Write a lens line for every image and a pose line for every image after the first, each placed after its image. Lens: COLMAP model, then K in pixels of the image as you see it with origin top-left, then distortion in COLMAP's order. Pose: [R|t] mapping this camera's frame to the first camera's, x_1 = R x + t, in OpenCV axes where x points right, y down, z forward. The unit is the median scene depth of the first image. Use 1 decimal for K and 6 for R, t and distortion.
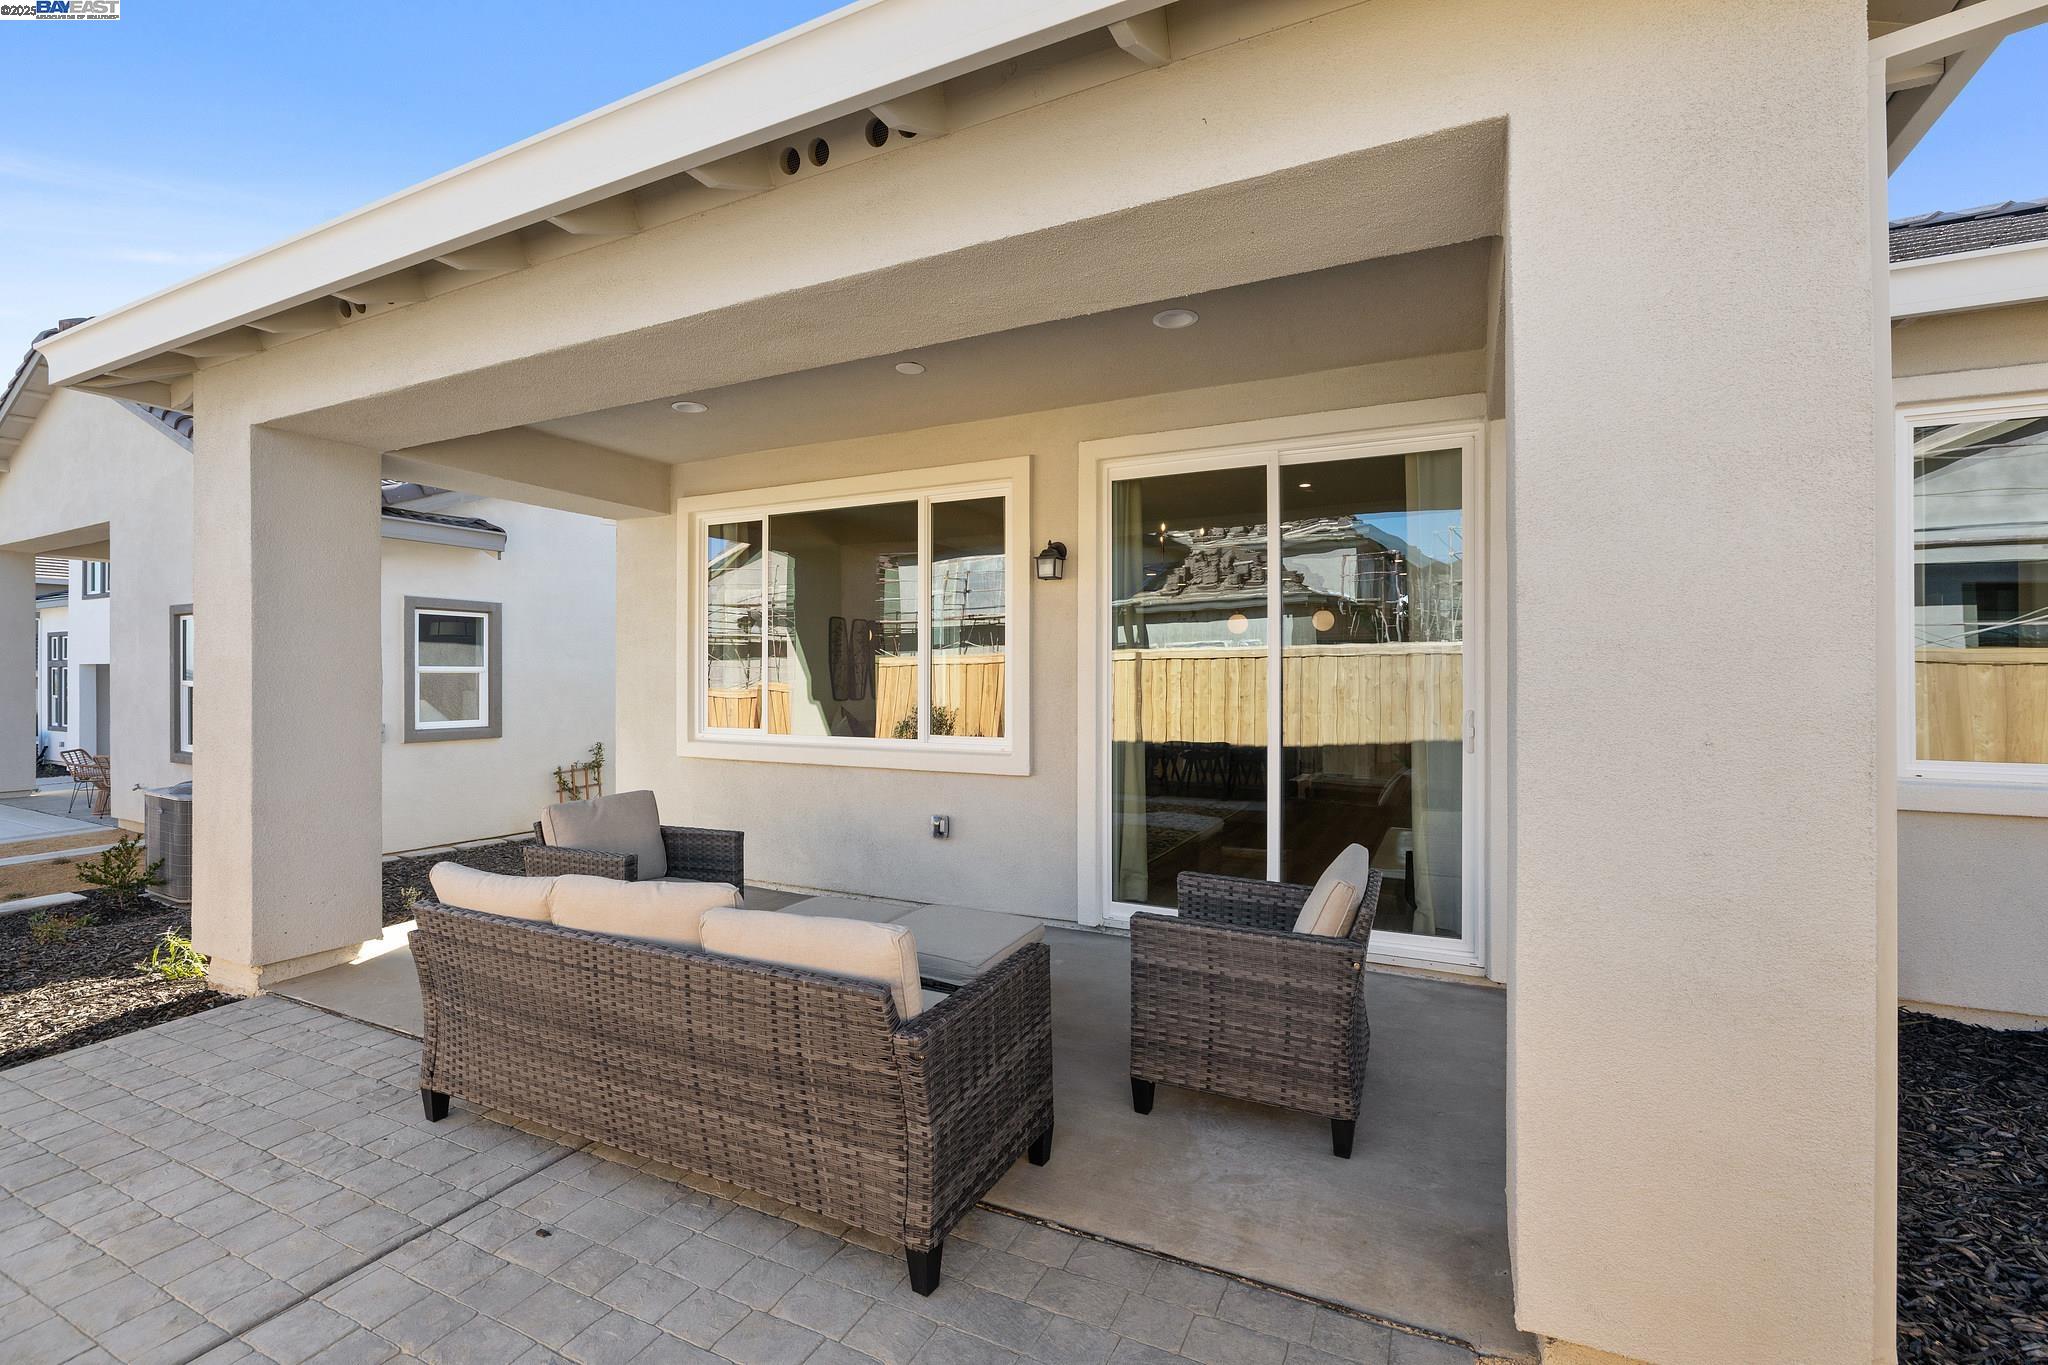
lens RADIAL K [[884.8, 0, 1022.6], [0, 884.8, 675.8], [0, 0, 1]] dist [0.000021, 0.000243]
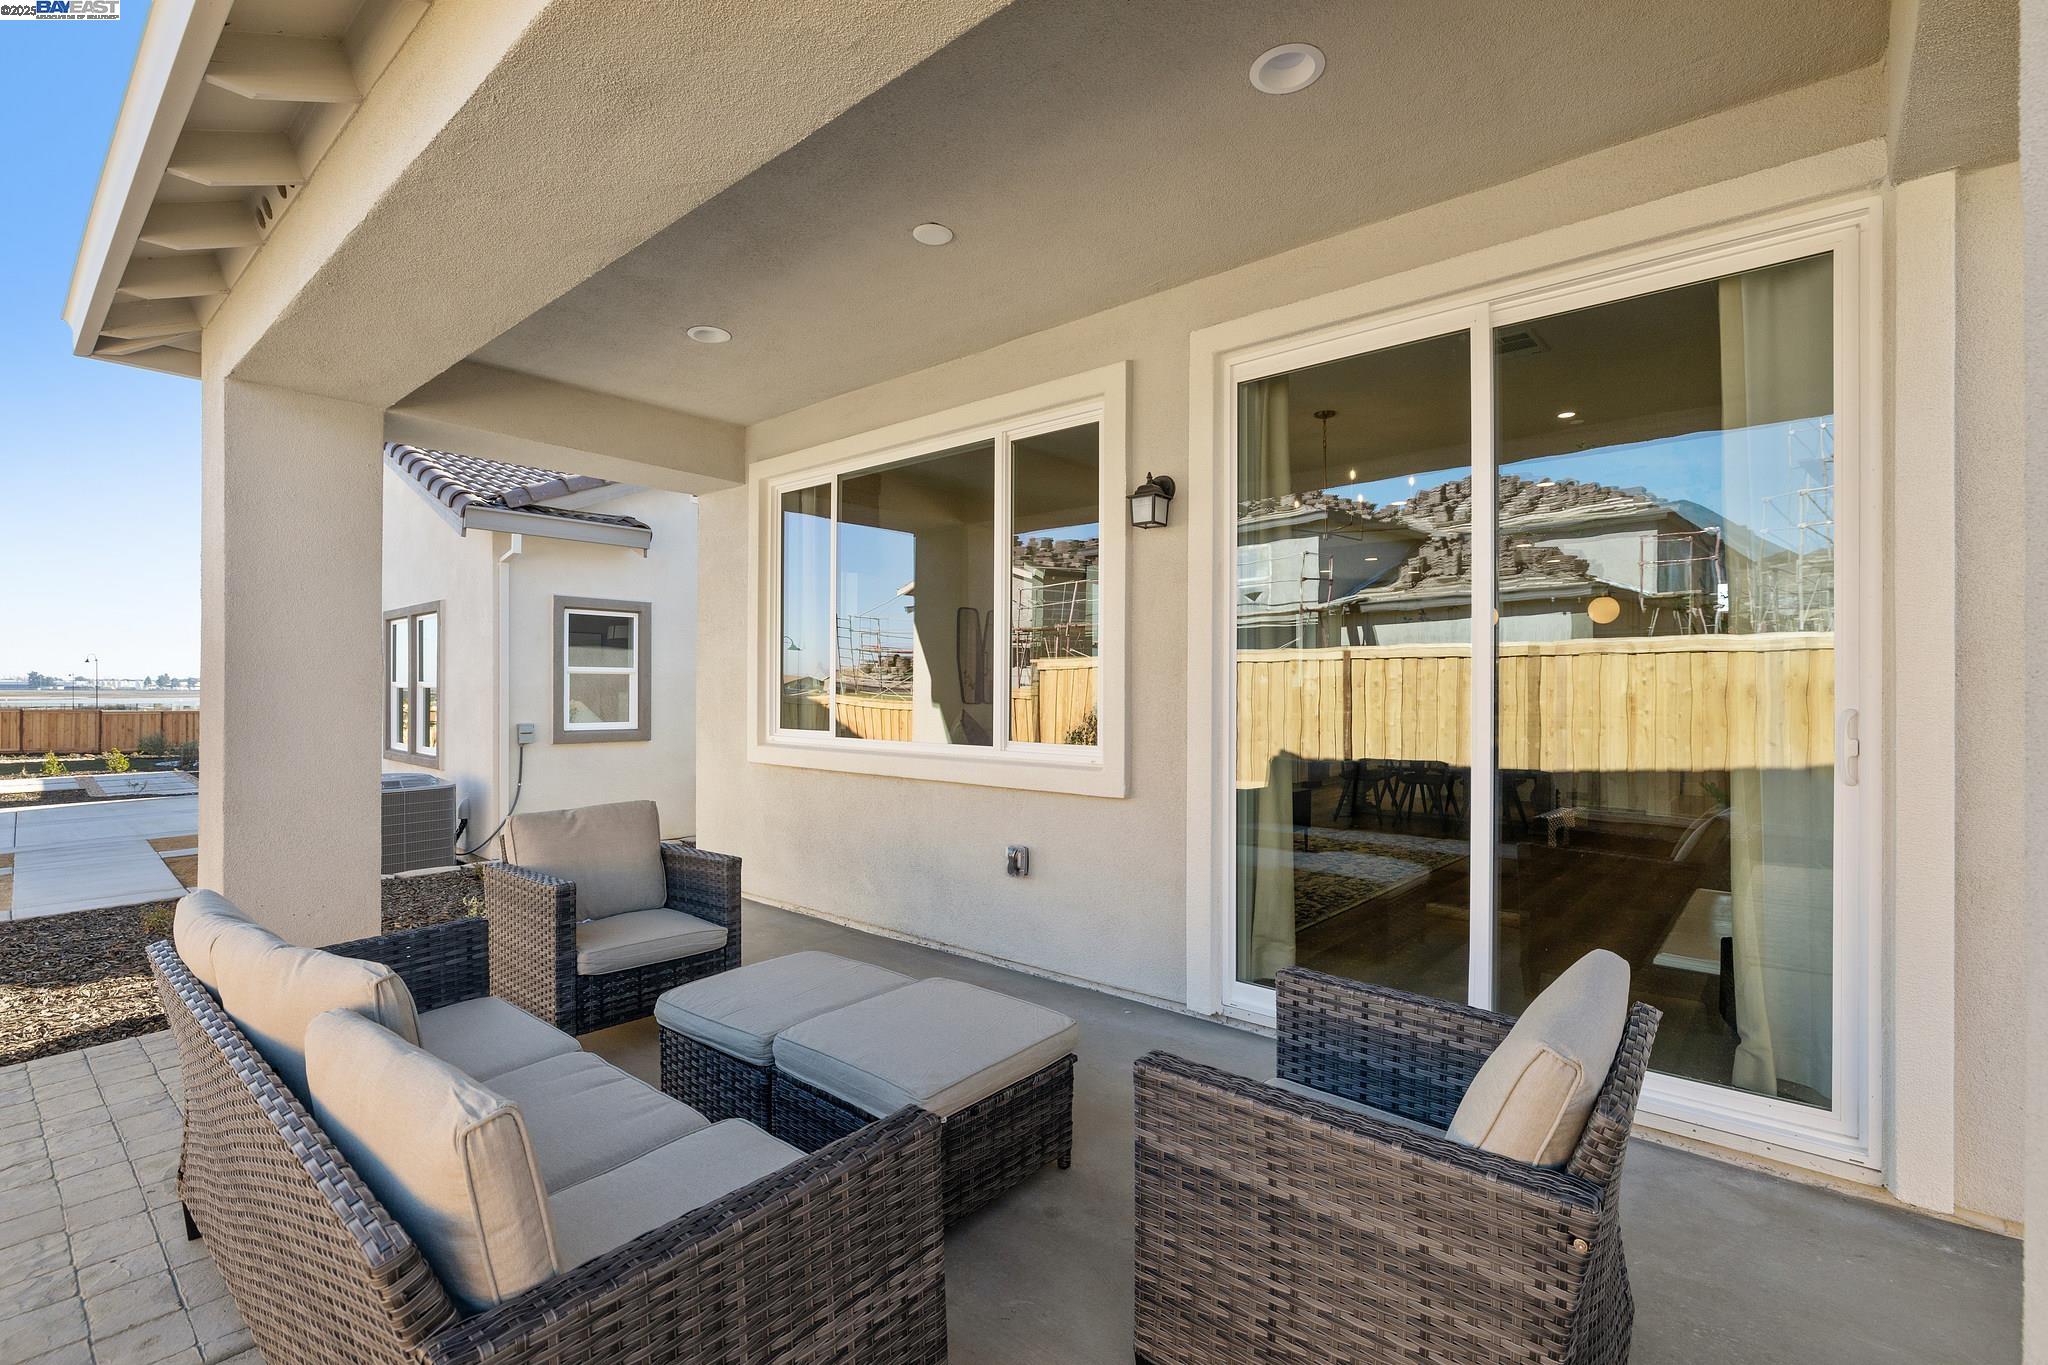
lens RADIAL K [[913.3, 0, 1022.6], [0, 913.3, 687.6], [0, 0, 1]] dist [-0.000737, 0.000262]
pose [[0.968926, 0.003246, -0.247330, 0.110544], [-0.003930, 0.999990, -0.002273, 0.023292], [0.247320, 0.003174, 0.968929, 0.244445]]
